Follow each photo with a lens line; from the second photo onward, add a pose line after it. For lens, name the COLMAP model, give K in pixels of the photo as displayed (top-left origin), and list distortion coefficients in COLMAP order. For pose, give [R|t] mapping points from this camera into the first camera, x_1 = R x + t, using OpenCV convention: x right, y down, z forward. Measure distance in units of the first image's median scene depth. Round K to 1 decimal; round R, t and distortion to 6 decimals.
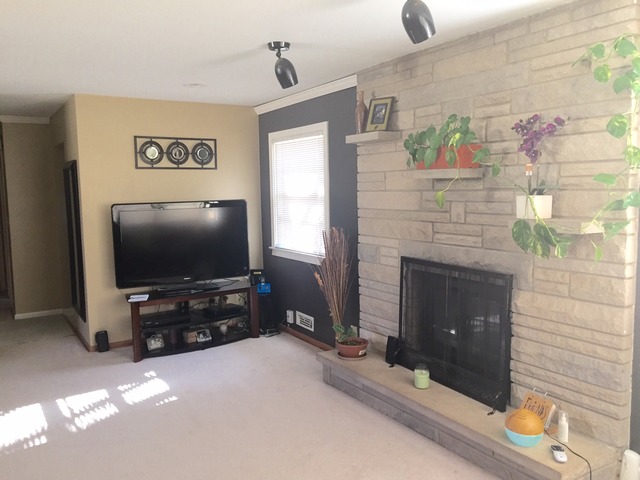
lens RADIAL K [[537.5, 0, 322.2], [0, 537.5, 241.7], [0, 0, 1]] dist [0.044789, -0.042694]
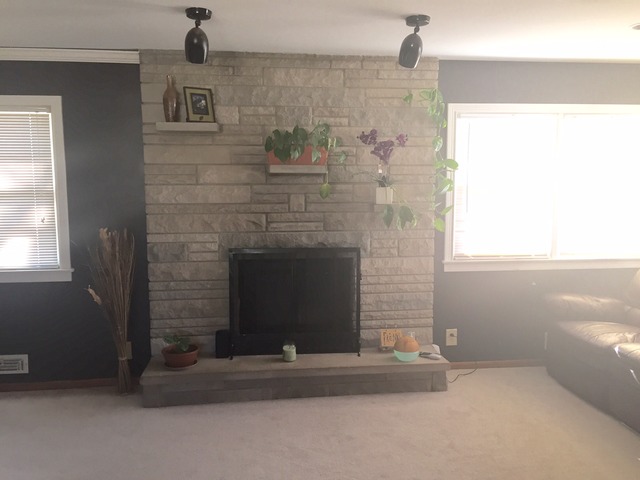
lens RADIAL K [[537.5, 0, 321.6], [0, 537.5, 238.3], [0, 0, 1]] dist [0.044789, -0.042694]
pose [[0.419893, -0.082063, 0.903856, -0.804620], [0.089601, 0.994787, 0.048694, -0.030551], [-0.903140, 0.060540, 0.425057, 0.472514]]
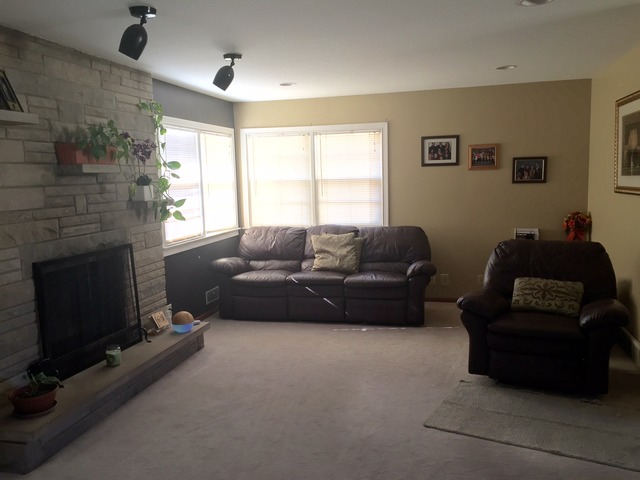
lens RADIAL K [[537.5, 0, 320.3], [0, 537.5, 240.9], [0, 0, 1]] dist [0.044789, -0.042694]
pose [[-0.694465, -0.051917, 0.717651, -0.911364], [0.114654, 0.976665, 0.181605, -0.130094], [-0.710333, 0.208399, -0.672307, 1.446488]]
